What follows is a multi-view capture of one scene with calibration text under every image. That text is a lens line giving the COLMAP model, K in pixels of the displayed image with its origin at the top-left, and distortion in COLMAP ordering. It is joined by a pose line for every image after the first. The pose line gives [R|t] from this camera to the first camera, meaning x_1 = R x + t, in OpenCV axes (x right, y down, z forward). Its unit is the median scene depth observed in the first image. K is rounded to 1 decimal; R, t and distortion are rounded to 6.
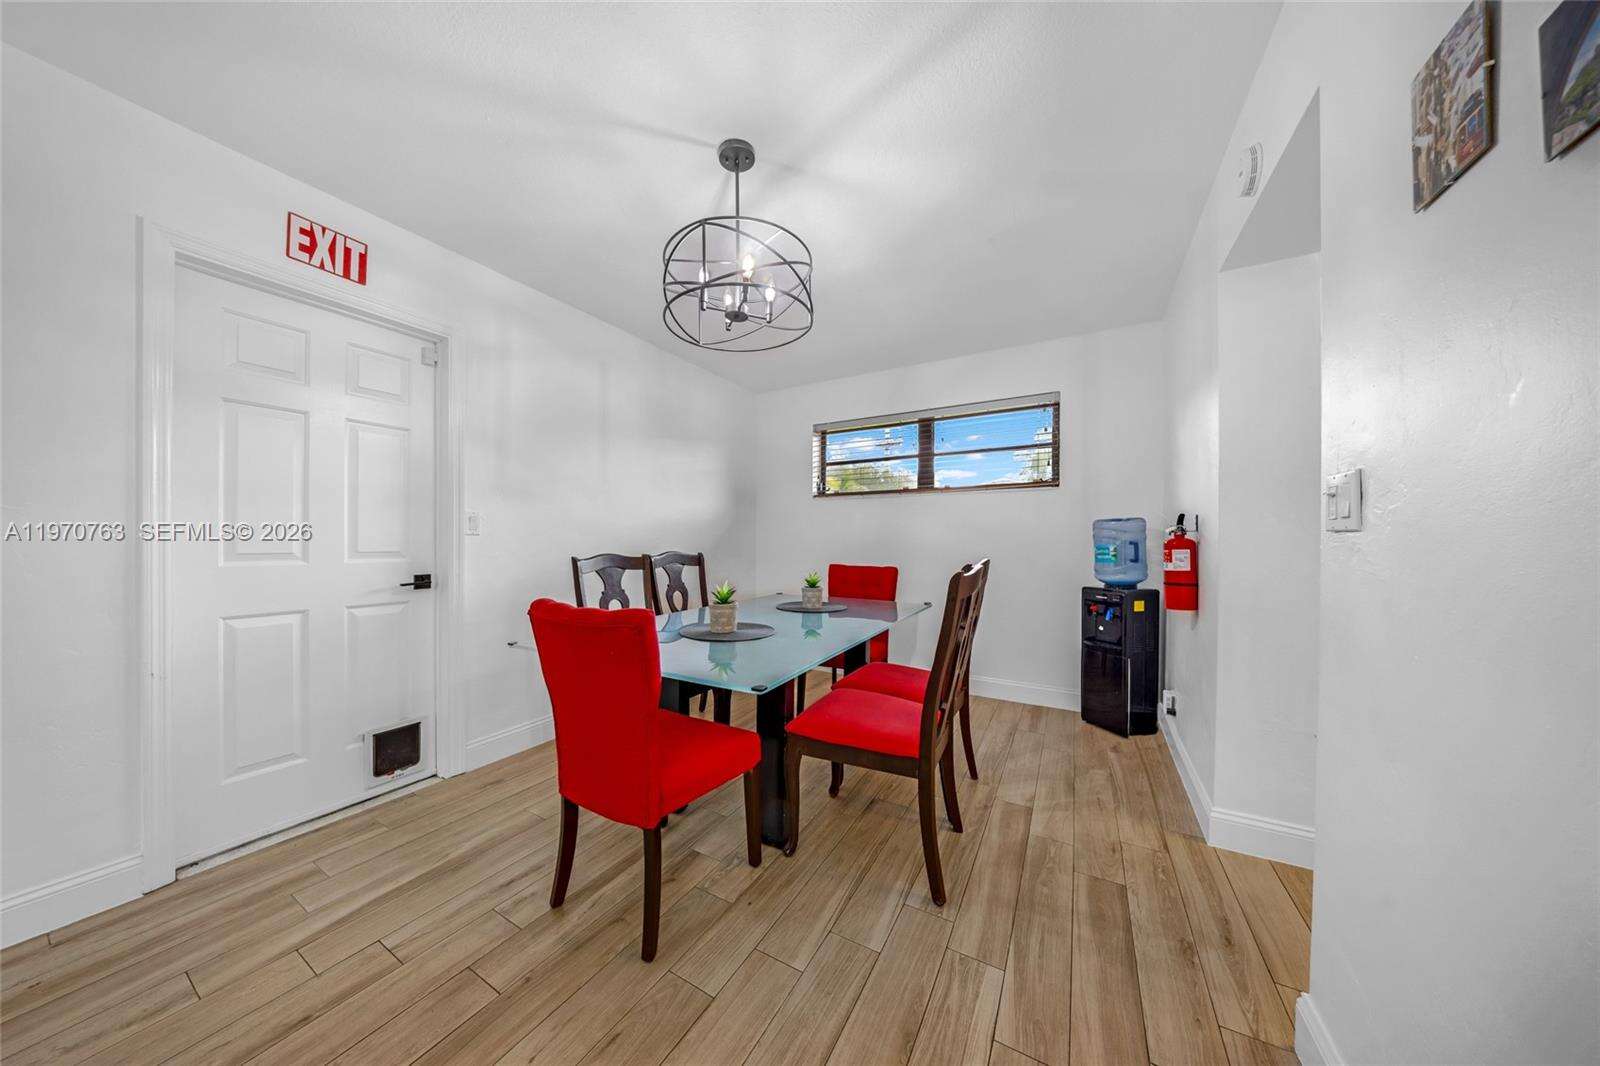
lens RADIAL K [[499.2, 0, 790.9], [0, 499.2, 540.7], [0, 0, 1]] dist [-0.015766, 0.000321]
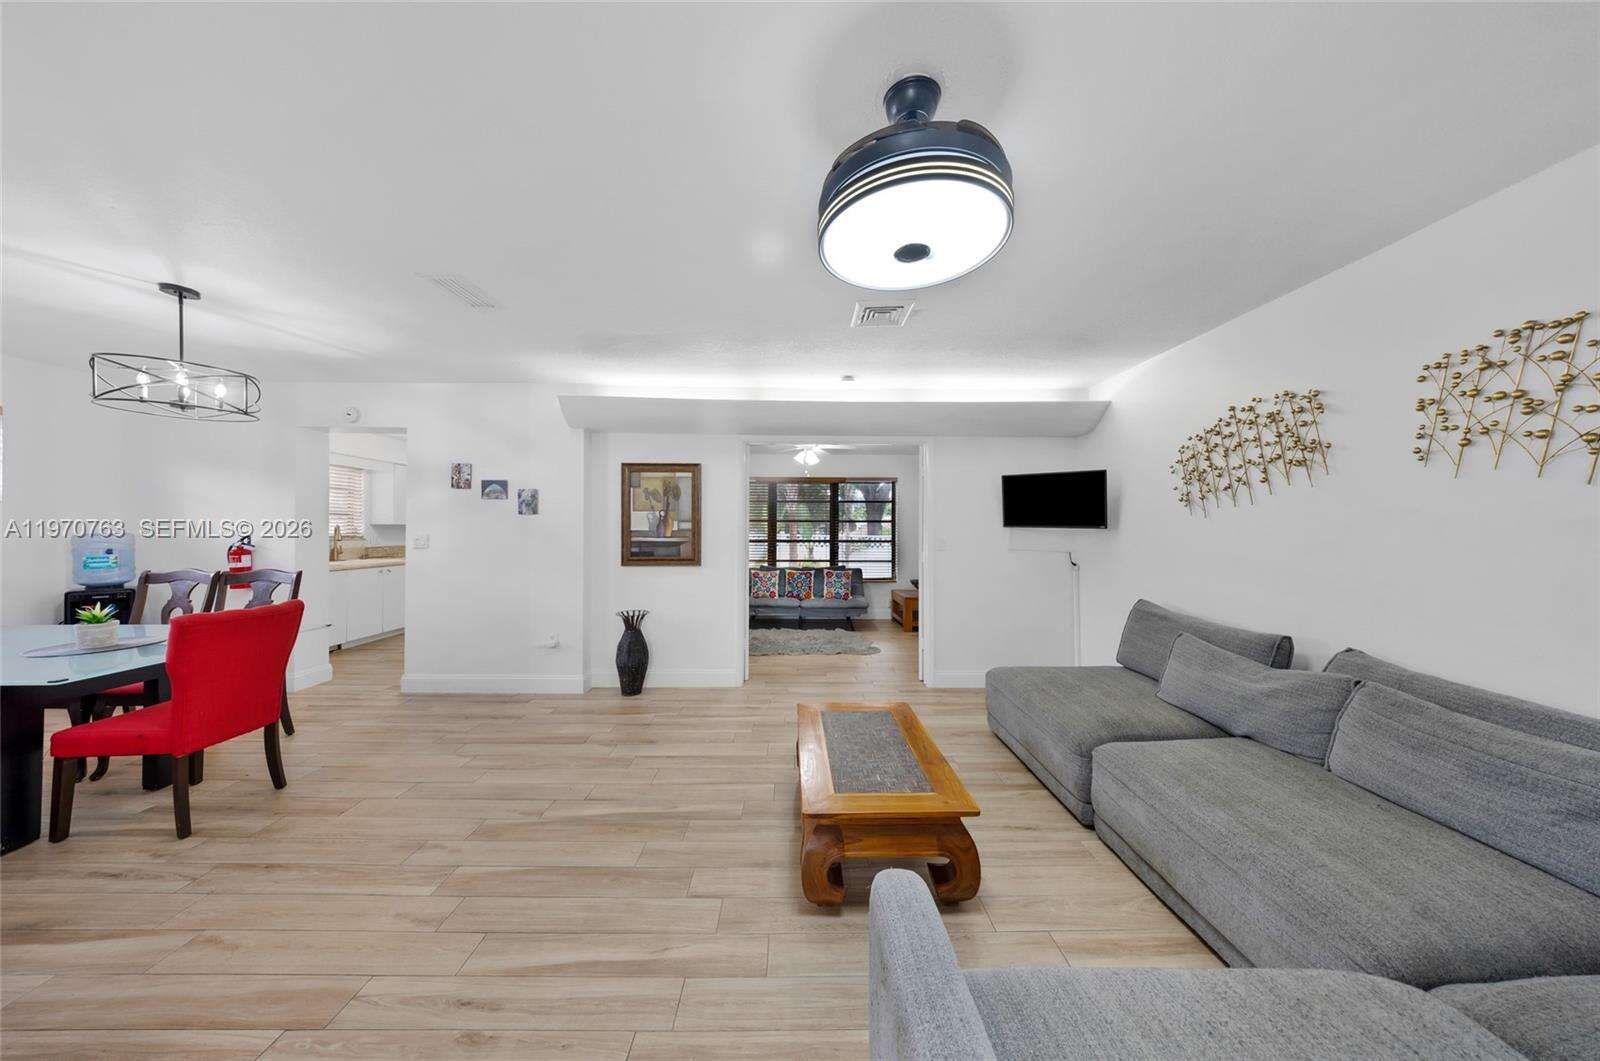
lens RADIAL K [[475.4, 0, 797.7], [0, 475.4, 528.0], [0, 0, 1]] dist [-0.002063, -0.000483]
pose [[-0.502917, -0.007232, 0.864304, -1.378003], [-0.002644, 0.999973, 0.006828, -0.080178], [-0.864331, 0.001149, -0.502923, 0.098379]]
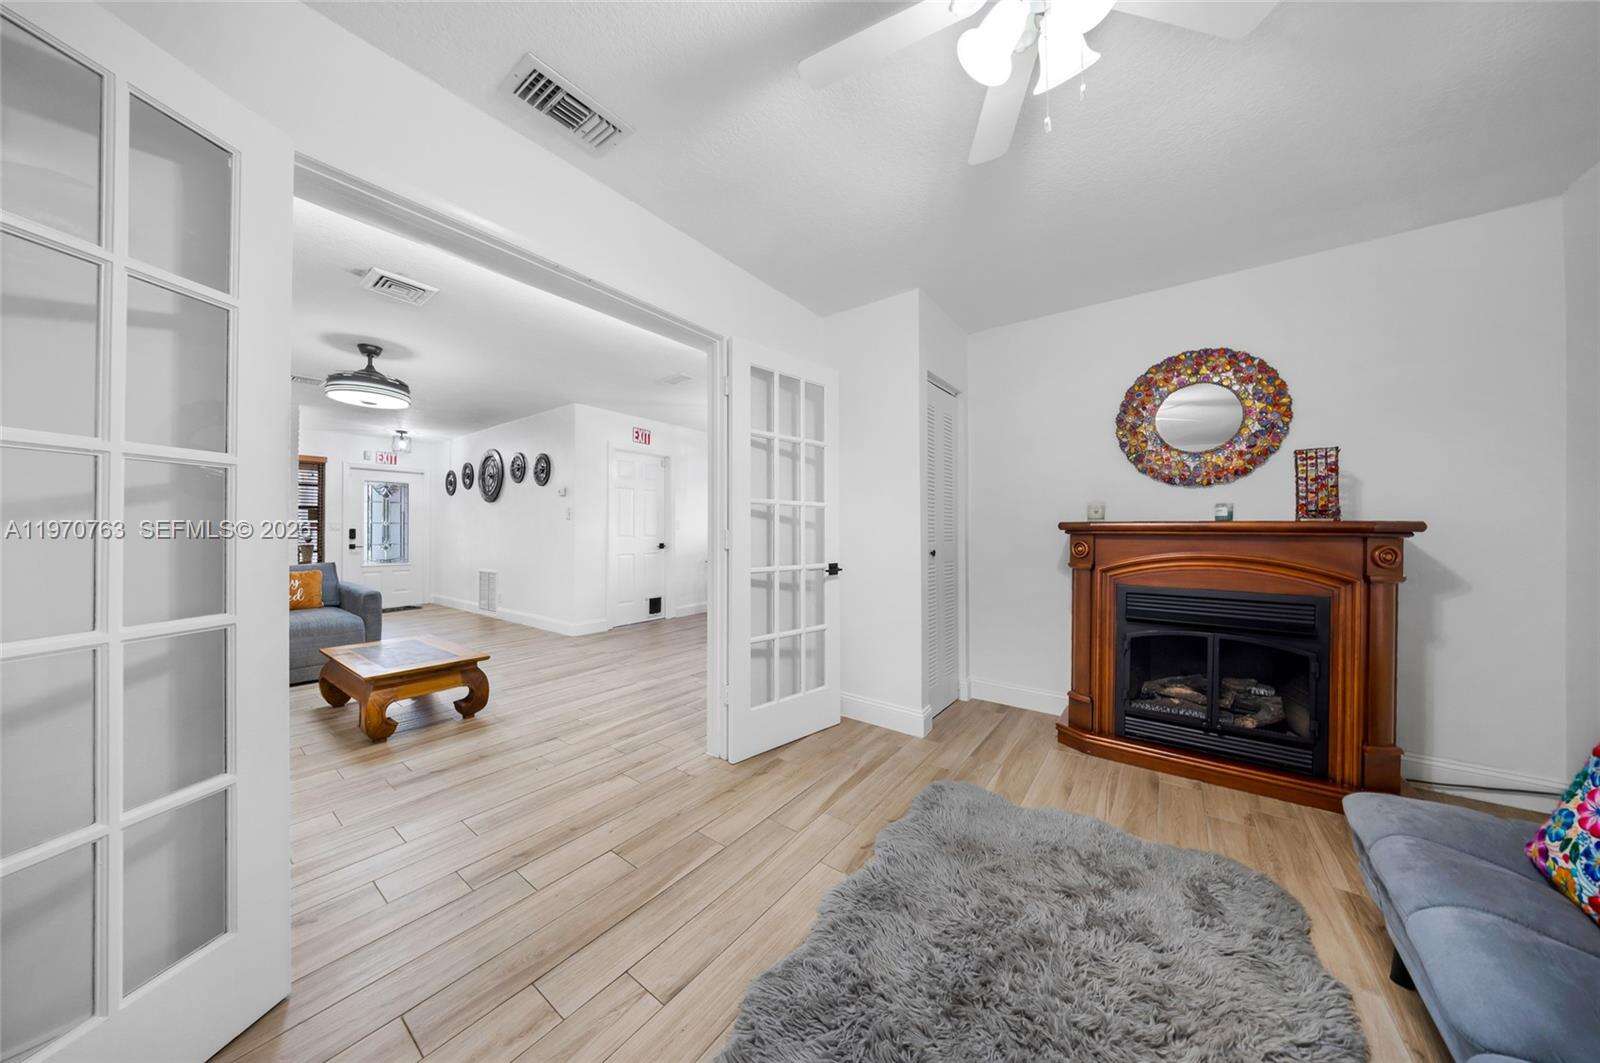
lens RADIAL K [[499.2, 0, 778.8], [0, 499.2, 525.1], [0, 0, 1]] dist [-0.015766, 0.000321]
pose [[0.989302, -0.009337, -0.145580, 0.254687], [0.006914, 0.999829, -0.017139, 0.017673], [0.145716, 0.015949, 0.989198, -1.391740]]
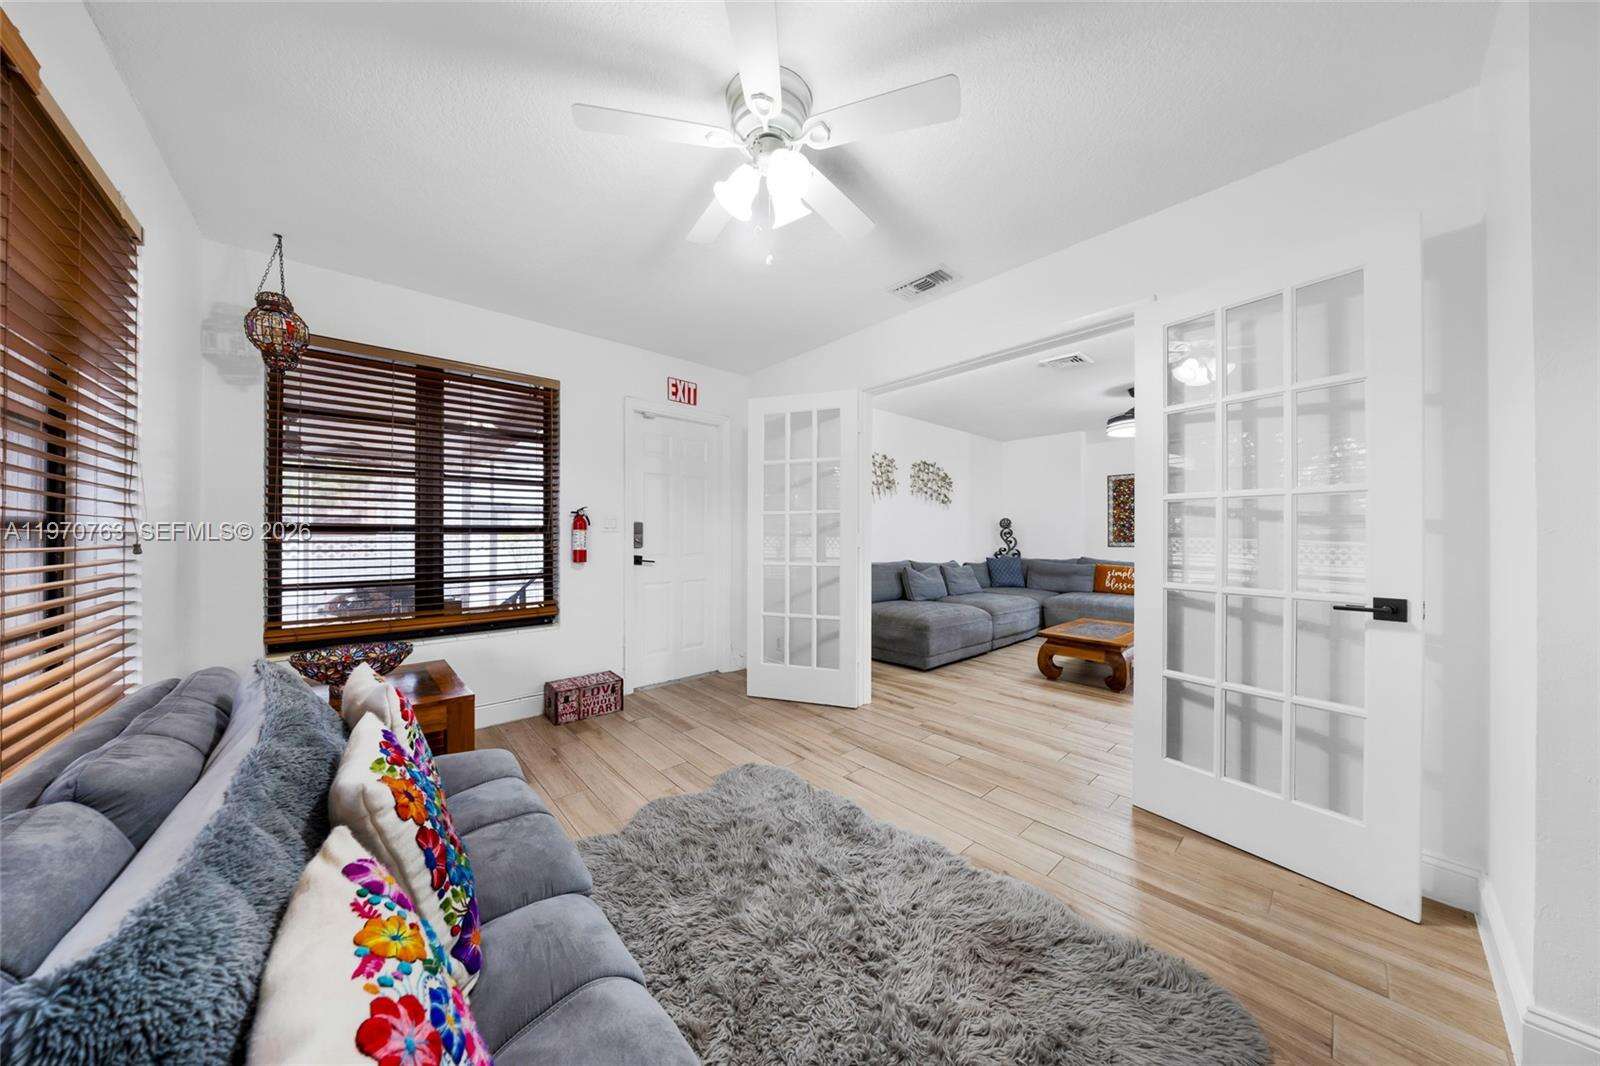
lens RADIAL K [[499.2, 0, 799.7], [0, 499.2, 532.6], [0, 0, 1]] dist [-0.015766, 0.000321]
pose [[-0.319670, -0.015985, -0.947394, 0.926914], [-0.008034, 0.999867, -0.014160, 0.022201], [0.947495, 0.003085, -0.319756, -0.776316]]
